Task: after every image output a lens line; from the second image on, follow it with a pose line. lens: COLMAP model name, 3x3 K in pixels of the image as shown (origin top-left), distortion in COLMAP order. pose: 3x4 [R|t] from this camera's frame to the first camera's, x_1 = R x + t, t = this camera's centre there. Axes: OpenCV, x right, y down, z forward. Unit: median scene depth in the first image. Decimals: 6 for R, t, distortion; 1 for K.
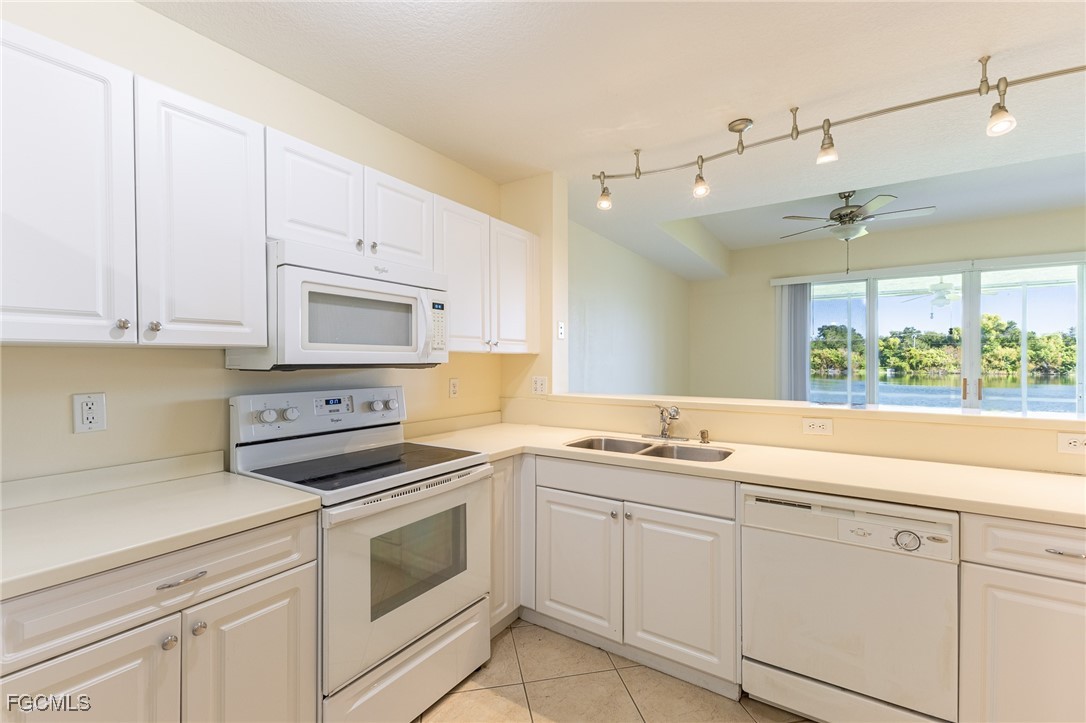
lens RADIAL K [[468.0, 0, 542.7], [0, 468.0, 361.2], [0, 0, 1]] dist [0.014336, -0.002635]
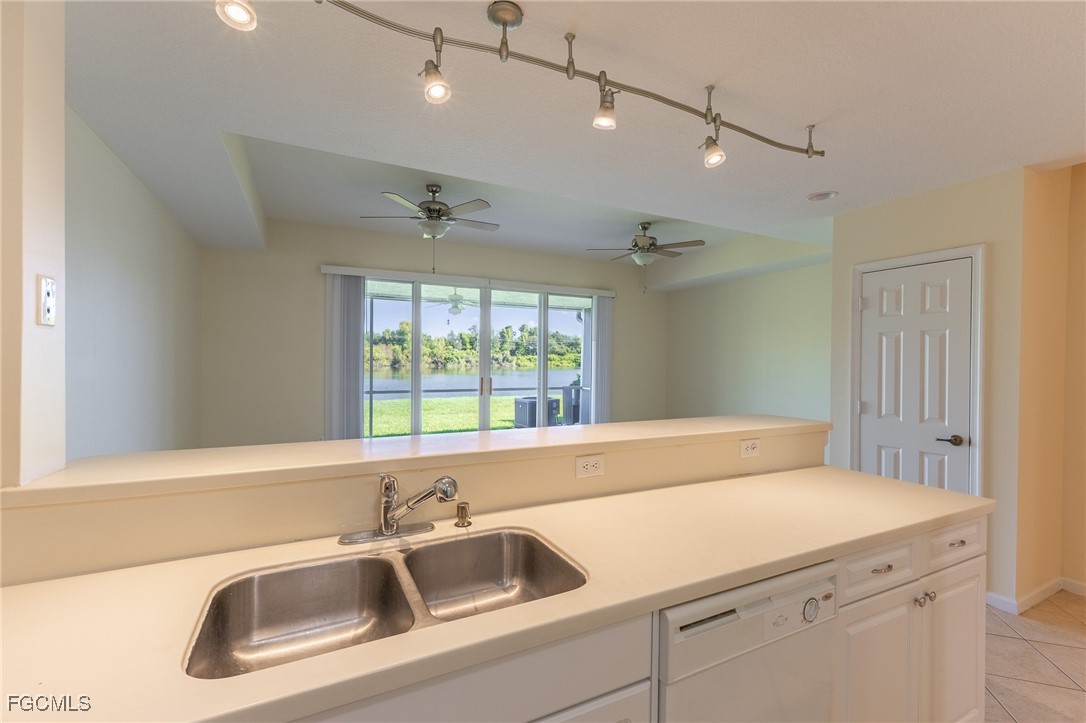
lens RADIAL K [[468.0, 0, 543.1], [0, 468.0, 361.1], [0, 0, 1]] dist [0.014336, -0.002635]
pose [[0.500920, -0.000638, 0.865493, -0.122818], [-0.011463, 0.999907, 0.007371, -0.039335], [-0.865418, -0.013614, 0.500866, 0.699980]]
